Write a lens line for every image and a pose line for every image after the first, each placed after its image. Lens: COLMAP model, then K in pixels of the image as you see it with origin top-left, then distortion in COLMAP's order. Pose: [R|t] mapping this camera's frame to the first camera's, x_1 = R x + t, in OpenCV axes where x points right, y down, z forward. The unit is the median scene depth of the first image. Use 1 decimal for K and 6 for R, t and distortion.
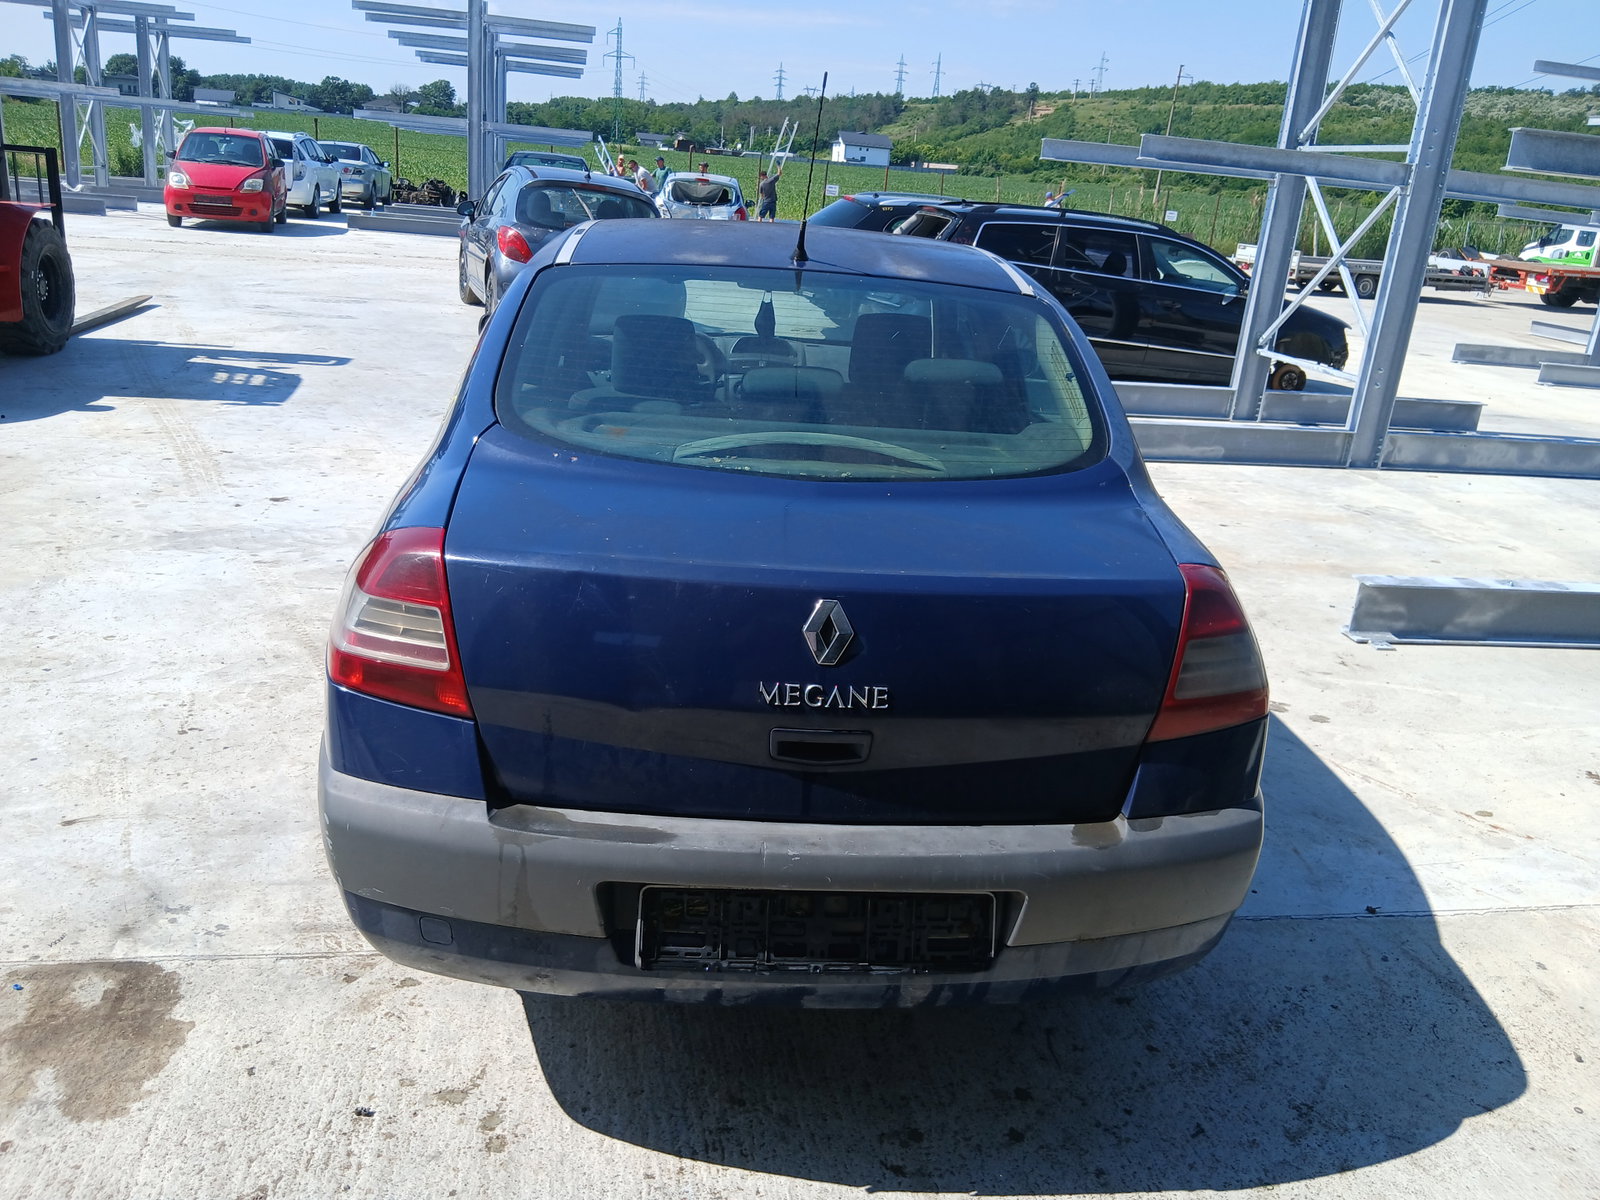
lens RADIAL K [[1224.0, 0, 798.6], [0, 1224.0, 601.6], [0, 0, 1]] dist [0.008132, 0.009452]
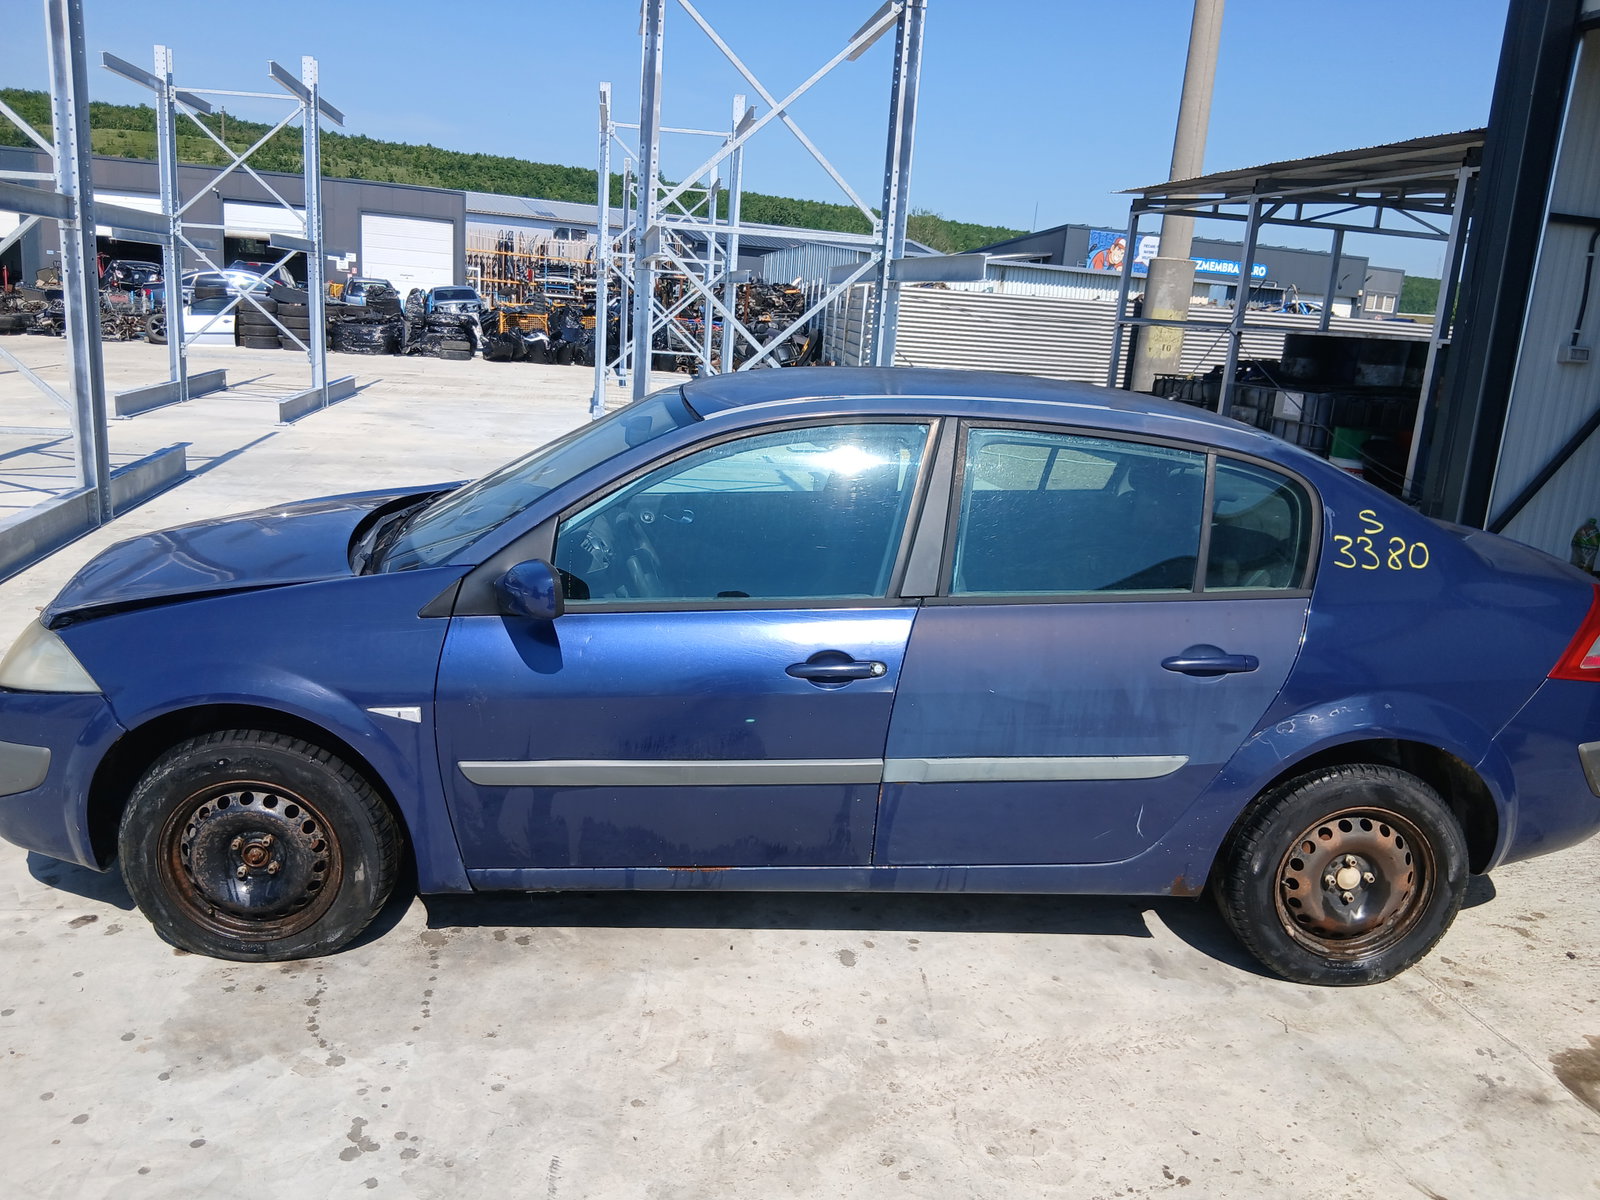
lens RADIAL K [[1224.0, 0, 798.0], [0, 1224.0, 594.1], [0, 0, 1]] dist [0.008132, 0.009452]
pose [[-0.008734, -0.314667, 0.949162, -1.436433], [0.261313, 0.915497, 0.305910, -0.659968], [-0.965215, 0.250700, 0.074231, 1.429799]]
